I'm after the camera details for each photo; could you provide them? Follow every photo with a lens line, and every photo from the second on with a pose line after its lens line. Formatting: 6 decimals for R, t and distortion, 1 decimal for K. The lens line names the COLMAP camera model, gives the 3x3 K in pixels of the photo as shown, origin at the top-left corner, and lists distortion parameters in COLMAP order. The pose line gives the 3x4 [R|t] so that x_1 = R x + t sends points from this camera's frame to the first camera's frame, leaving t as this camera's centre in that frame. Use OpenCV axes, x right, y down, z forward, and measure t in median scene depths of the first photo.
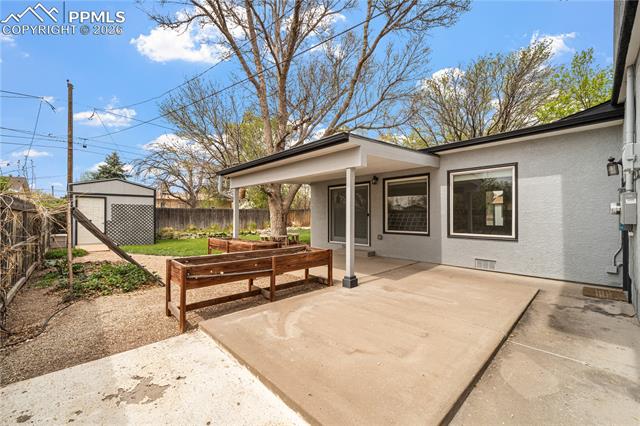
lens RADIAL K [[256.8, 0, 320.0], [0, 256.8, 213.0], [0, 0, 1]] dist [0.000060, -0.000055]
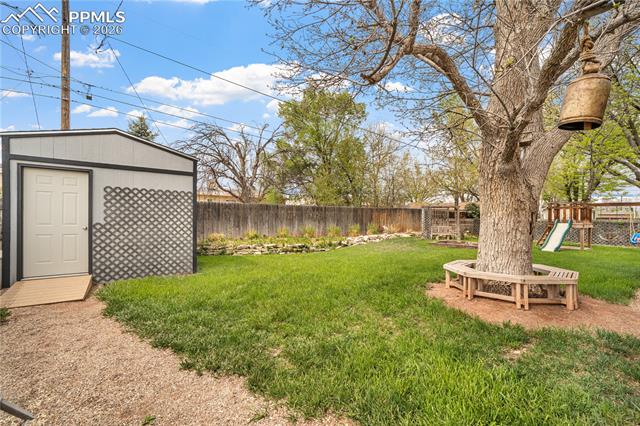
lens RADIAL K [[256.8, 0, 320.0], [0, 256.8, 213.0], [0, 0, 1]] dist [0.000060, -0.000055]
pose [[0.989600, 0.007335, -0.143659, -0.264282], [-0.008020, 0.999959, -0.004192, 0.007615], [0.143622, 0.005301, 0.989618, 0.432606]]
